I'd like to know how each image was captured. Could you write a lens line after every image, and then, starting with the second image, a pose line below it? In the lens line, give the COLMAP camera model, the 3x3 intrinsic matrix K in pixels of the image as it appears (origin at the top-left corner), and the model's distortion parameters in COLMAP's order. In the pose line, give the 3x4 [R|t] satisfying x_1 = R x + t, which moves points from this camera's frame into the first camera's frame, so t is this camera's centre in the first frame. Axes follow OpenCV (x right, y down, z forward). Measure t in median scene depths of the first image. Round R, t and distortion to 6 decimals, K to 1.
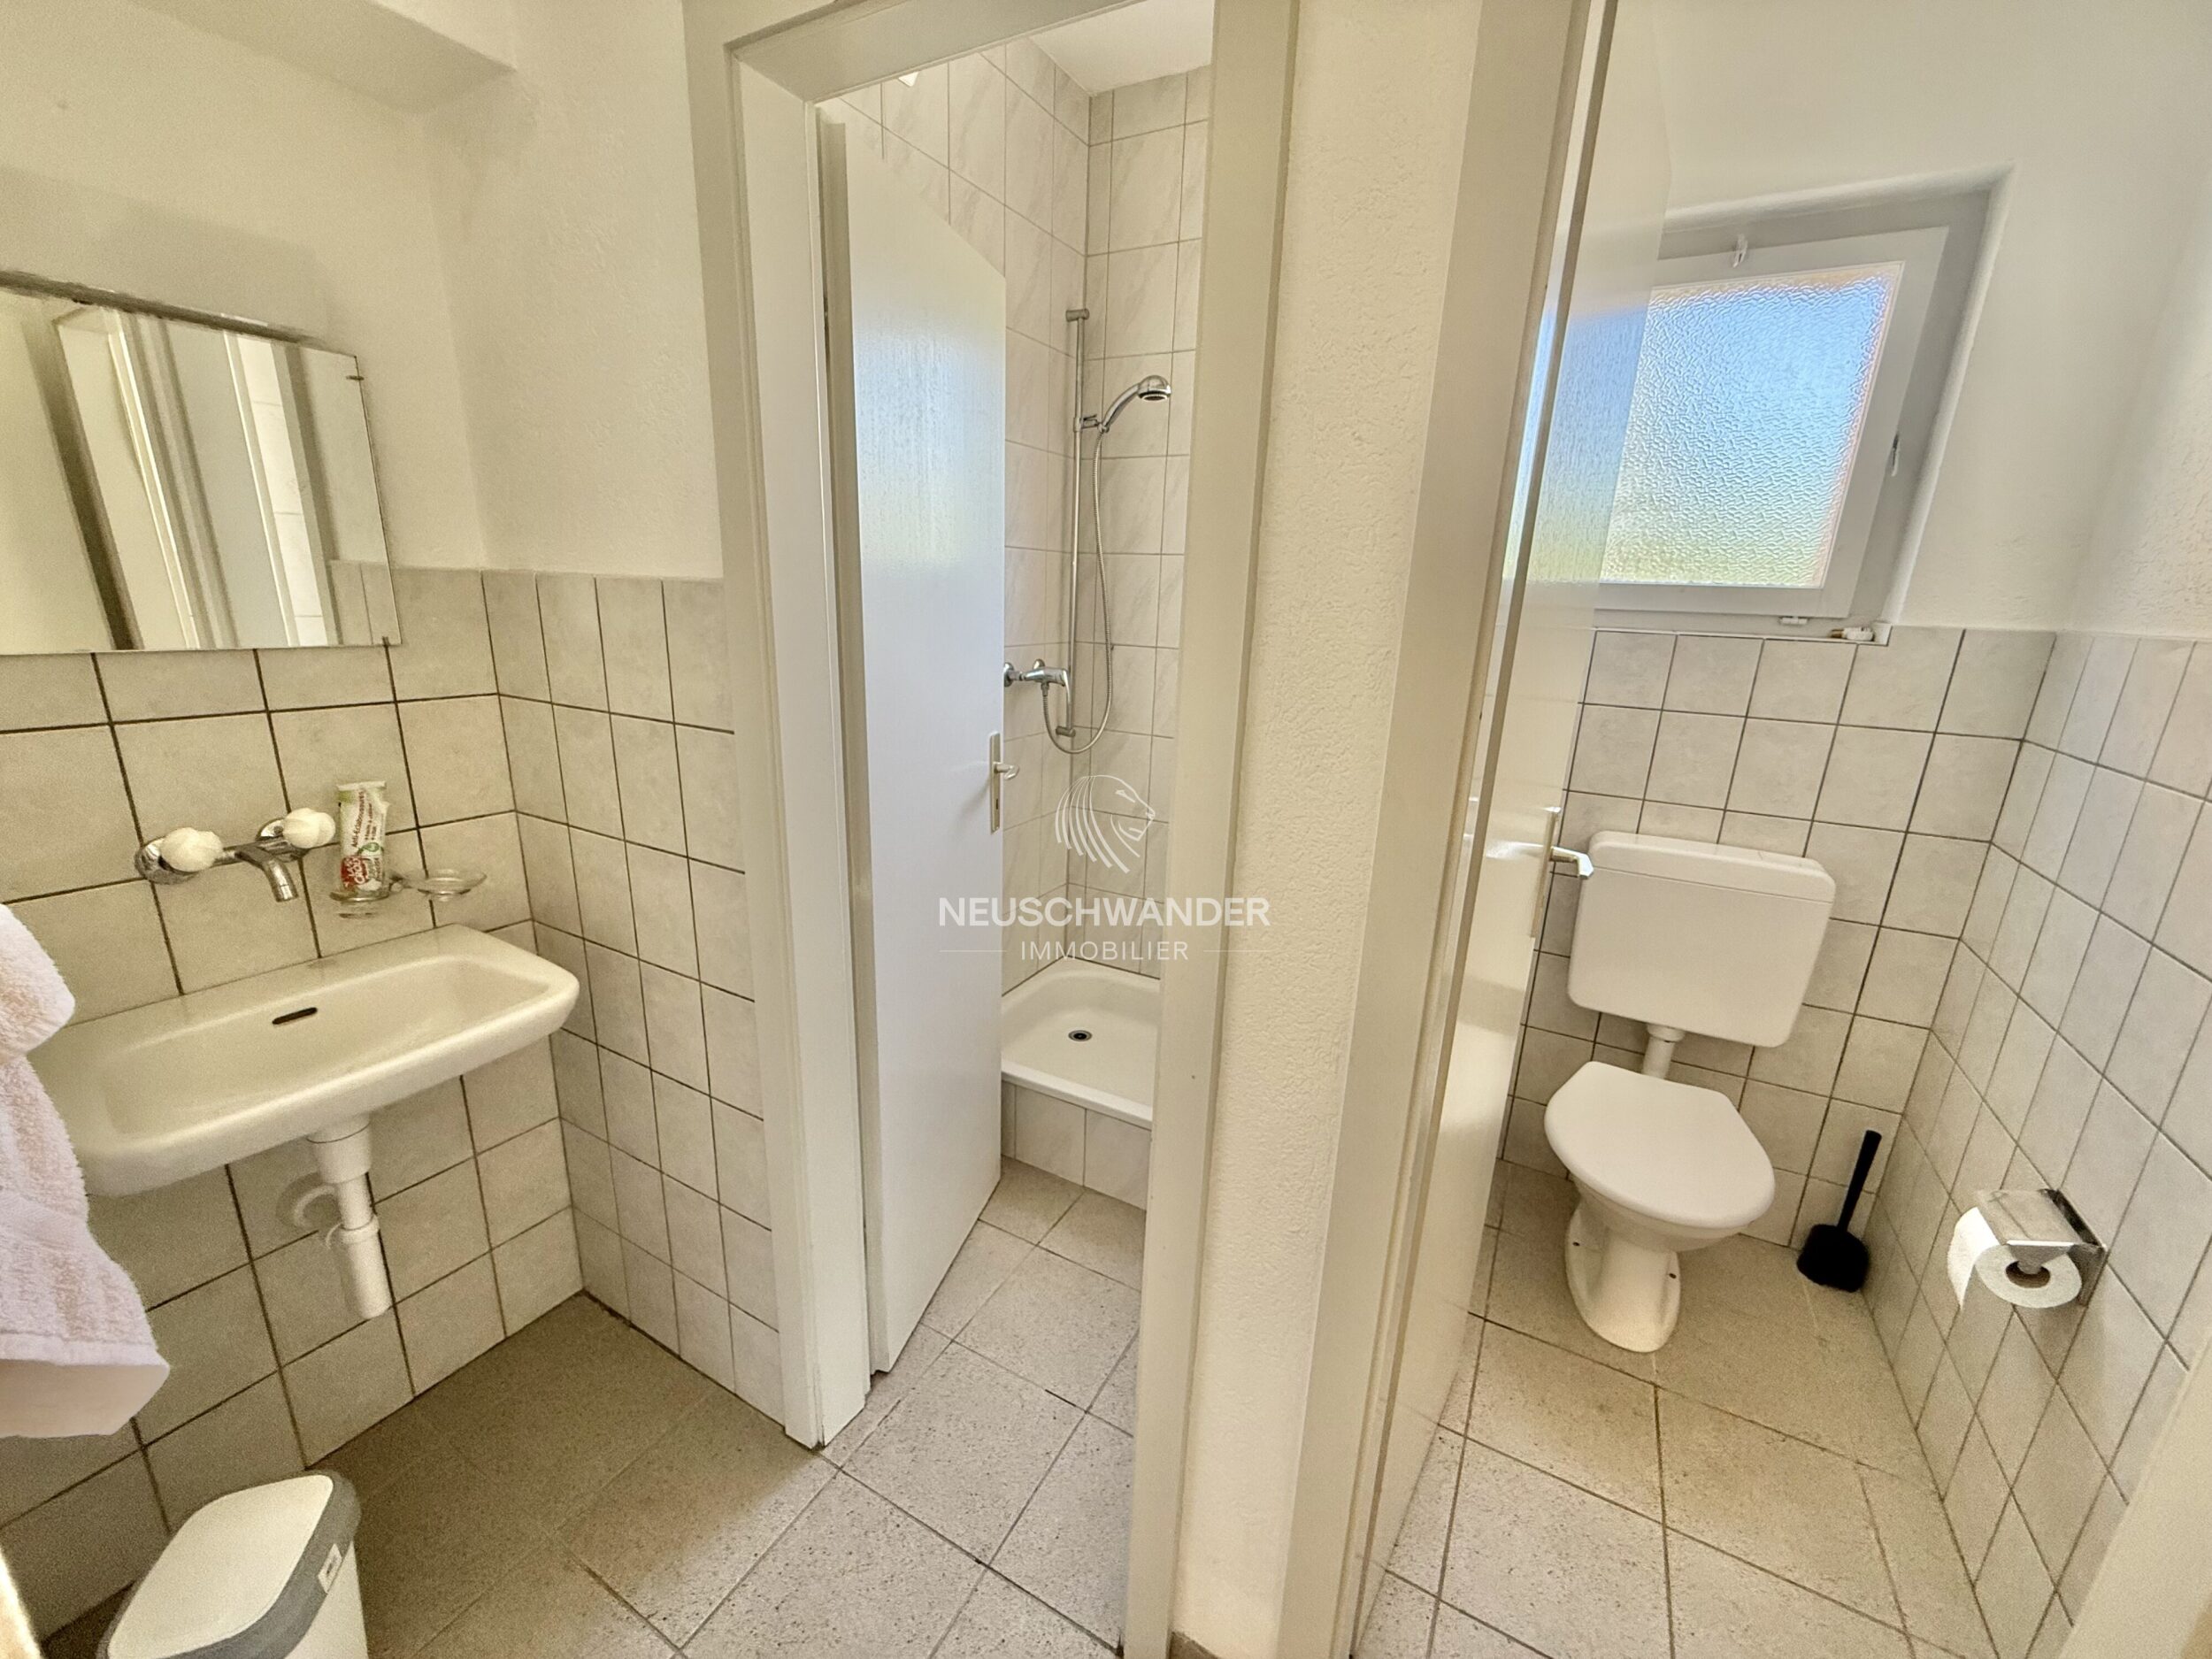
lens RADIAL K [[881.8, 0, 1106.5], [0, 881.8, 830.3], [0, 0, 1]] dist [-0.001218, 0.000242]
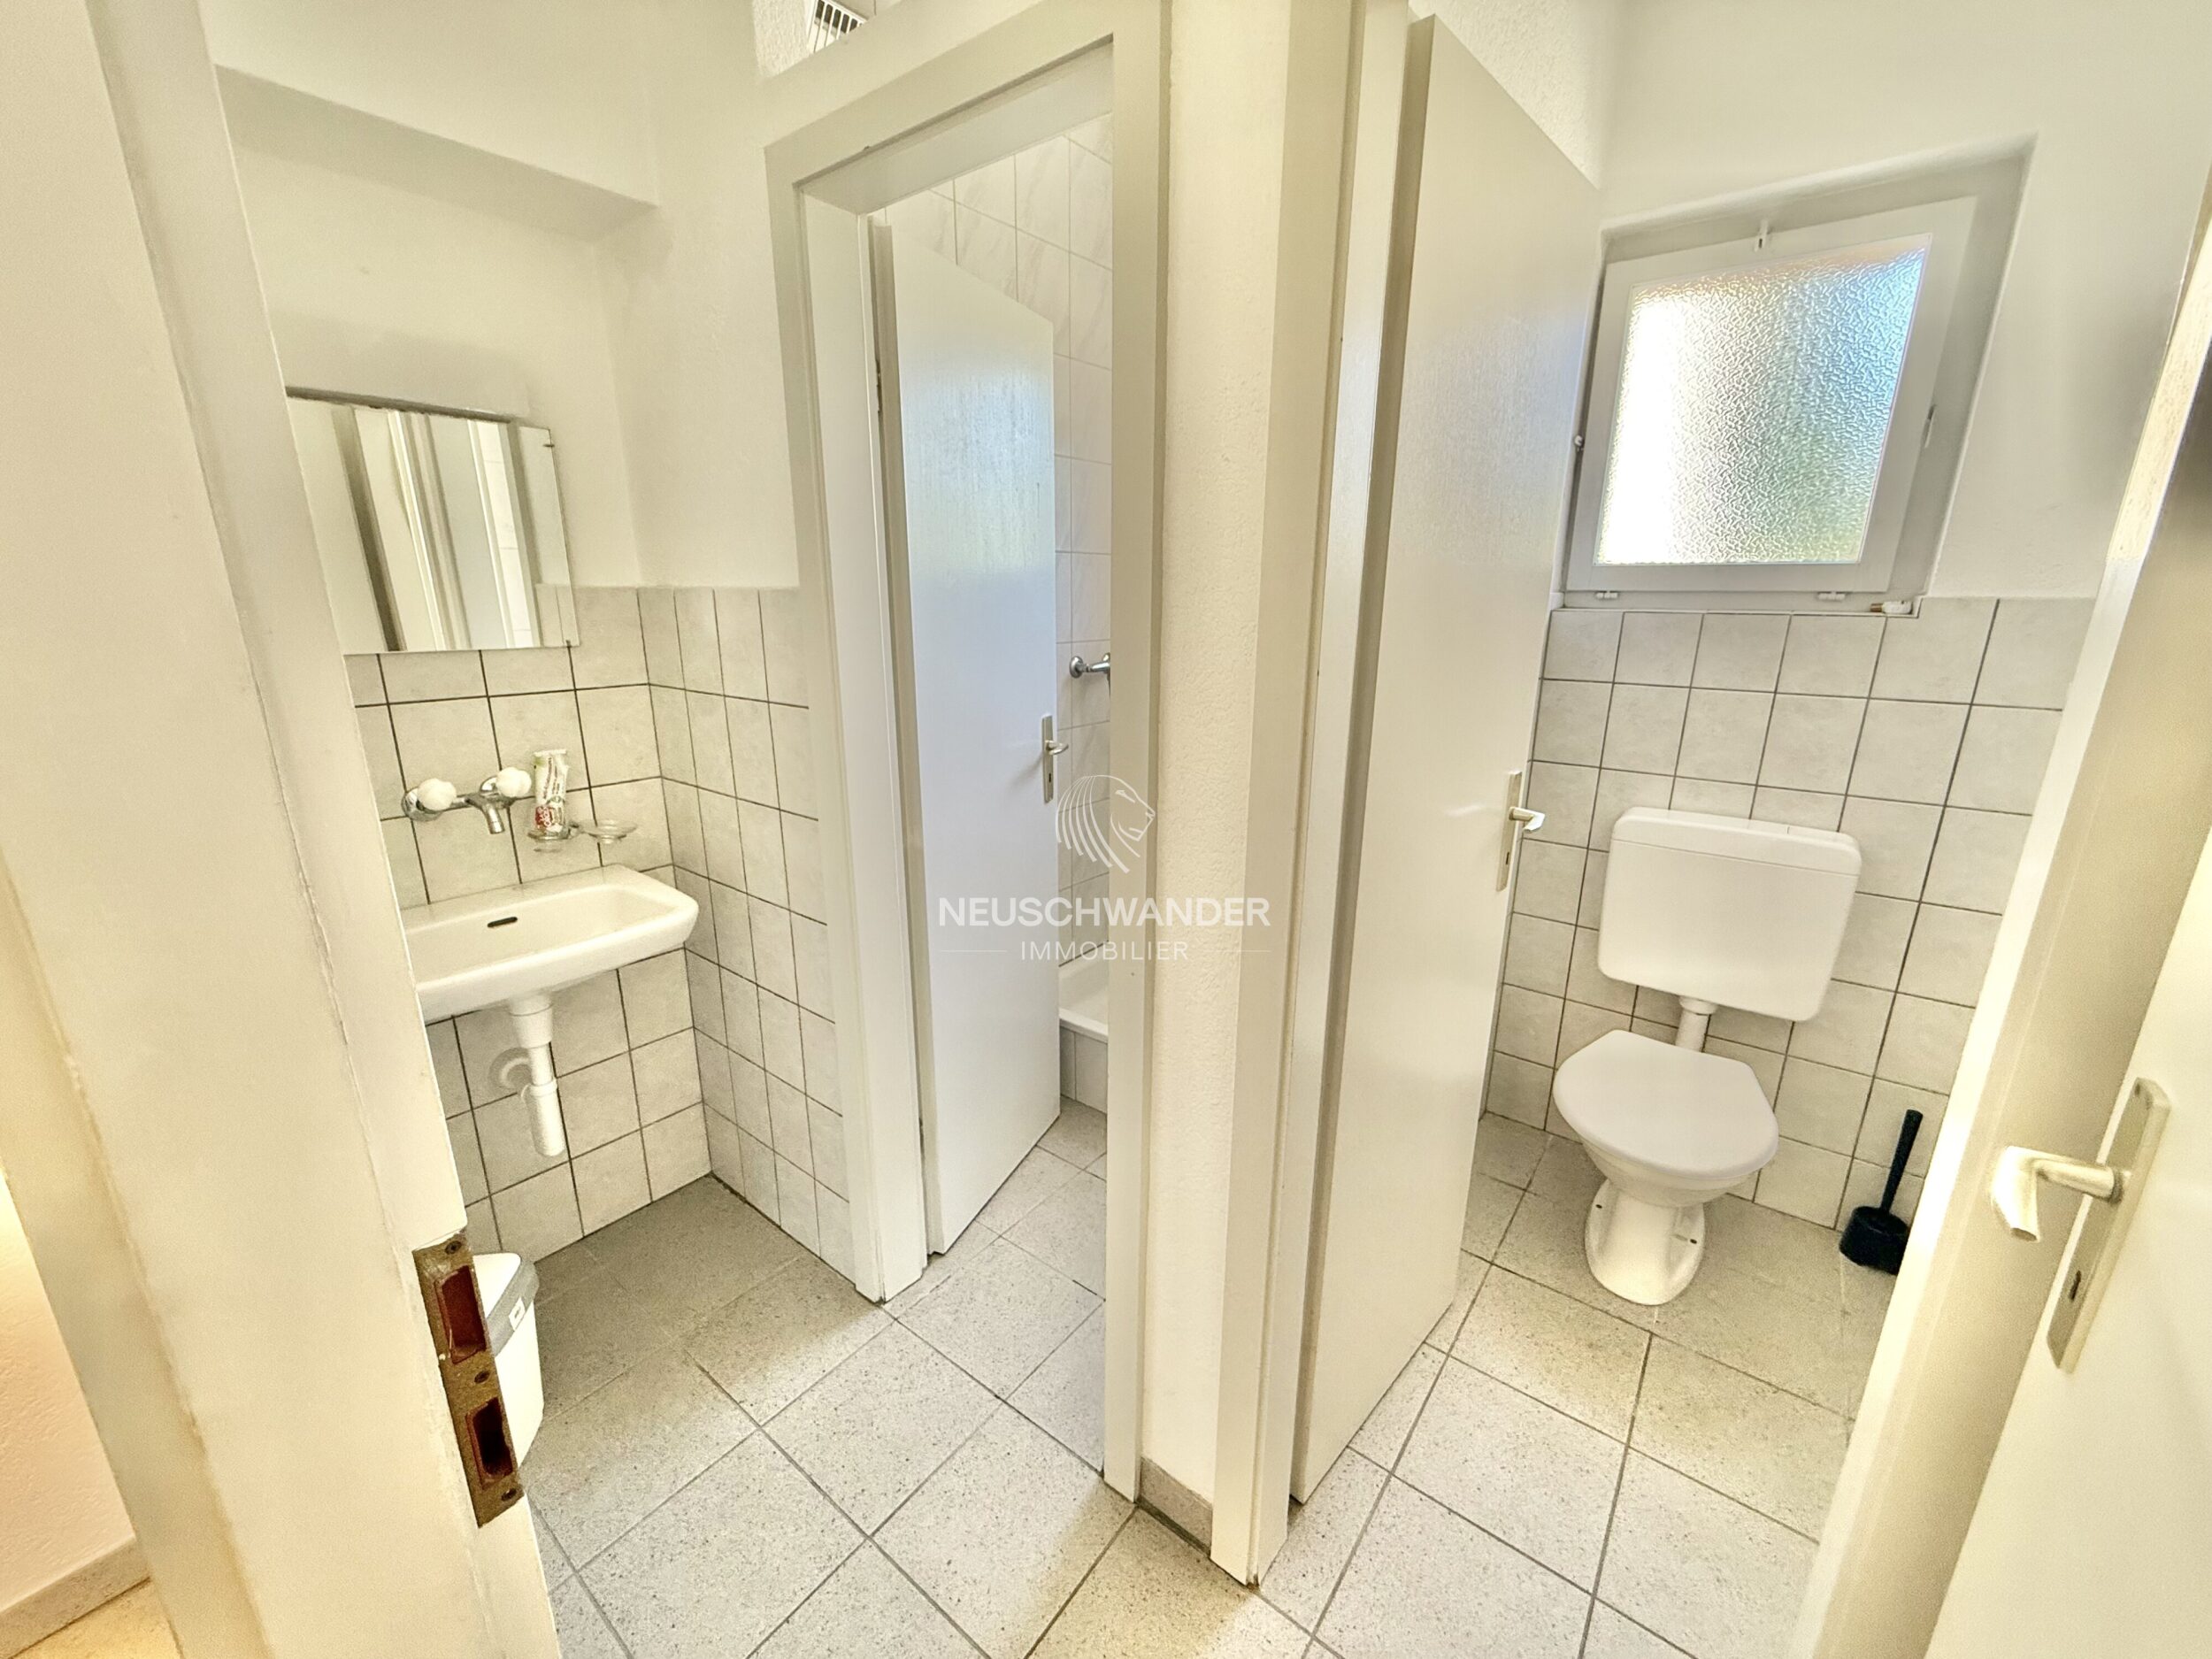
lens RADIAL K [[881.8, 0, 1104.6], [0, 881.8, 830.5], [0, 0, 1]] dist [-0.001218, 0.000242]
pose [[0.987334, 0.010981, -0.158278, 0.164084], [-0.011672, 0.999926, -0.003436, 0.053790], [0.158229, 0.005239, 0.987389, -0.152244]]
